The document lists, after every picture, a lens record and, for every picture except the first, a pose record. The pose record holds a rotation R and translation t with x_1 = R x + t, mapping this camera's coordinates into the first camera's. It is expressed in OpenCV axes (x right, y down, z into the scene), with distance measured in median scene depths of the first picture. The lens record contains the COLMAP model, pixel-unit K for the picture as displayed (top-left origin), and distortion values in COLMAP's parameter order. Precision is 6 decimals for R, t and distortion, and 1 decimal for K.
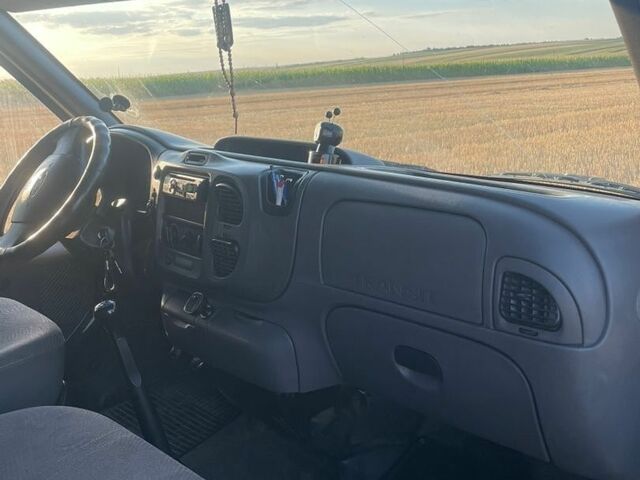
lens RADIAL K [[627.7, 0, 320.0], [0, 627.7, 240.0], [0, 0, 1]] dist [0.059420, -0.021131]
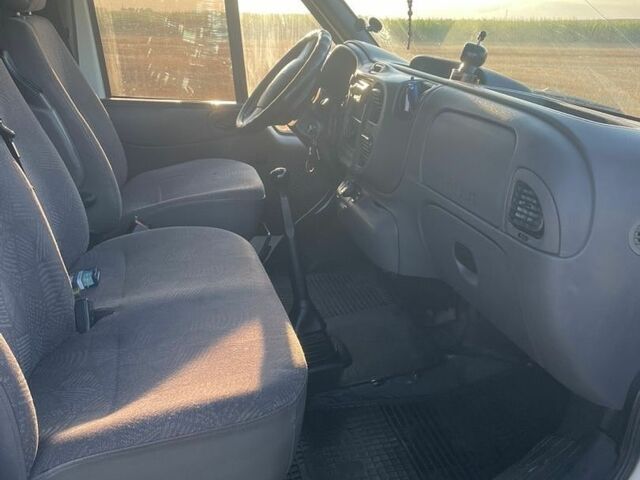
lens RADIAL K [[627.7, 0, 320.0], [0, 627.7, 240.0], [0, 0, 1]] dist [0.059420, -0.021131]
pose [[0.842726, 0.231838, -0.485865, 0.416383], [-0.190236, 0.972537, 0.134100, 0.051018], [0.503611, -0.020580, 0.863686, -0.103512]]
